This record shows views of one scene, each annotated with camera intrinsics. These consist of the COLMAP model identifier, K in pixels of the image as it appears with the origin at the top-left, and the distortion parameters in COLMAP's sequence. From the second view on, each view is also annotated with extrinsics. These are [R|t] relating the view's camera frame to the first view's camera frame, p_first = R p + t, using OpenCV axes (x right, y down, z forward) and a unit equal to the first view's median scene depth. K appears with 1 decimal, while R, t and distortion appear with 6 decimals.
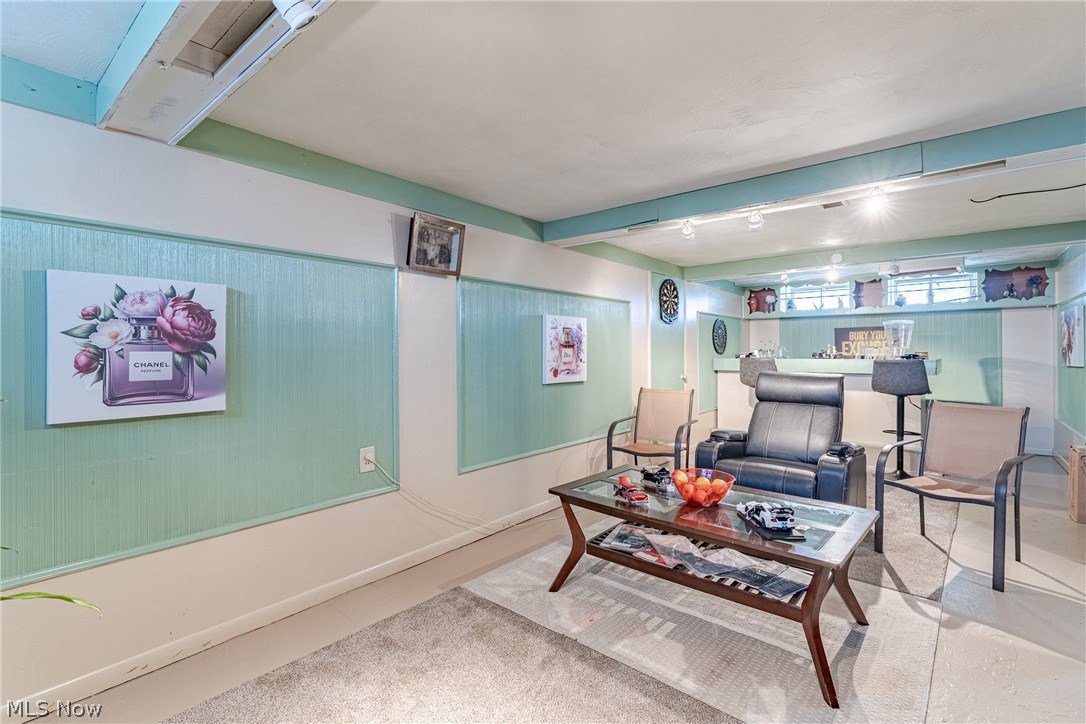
lens RADIAL K [[503.1, 0, 543.0], [0, 503.1, 362.0], [0, 0, 1]] dist [0.000035, 0.000052]
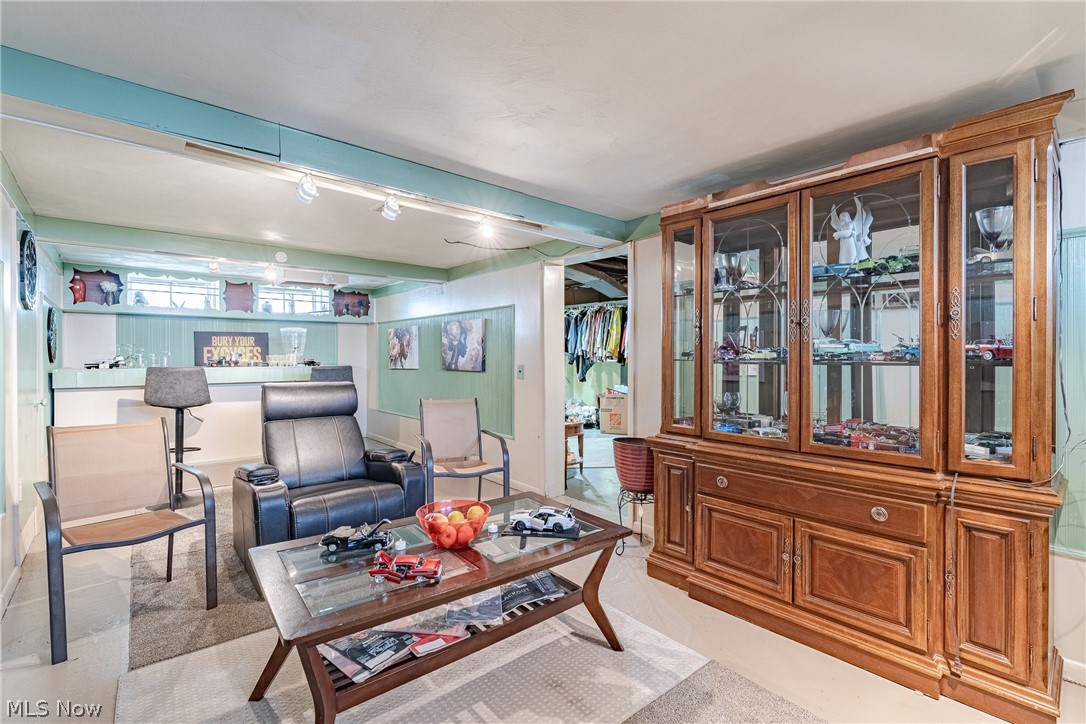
lens RADIAL K [[503.1, 0, 543.0], [0, 503.1, 362.0], [0, 0, 1]] dist [0.000035, 0.000052]
pose [[0.141043, -0.008336, 0.989968, -0.226210], [0.022288, 0.999738, 0.005243, -0.007513], [-0.989753, 0.021325, 0.141191, 0.350318]]
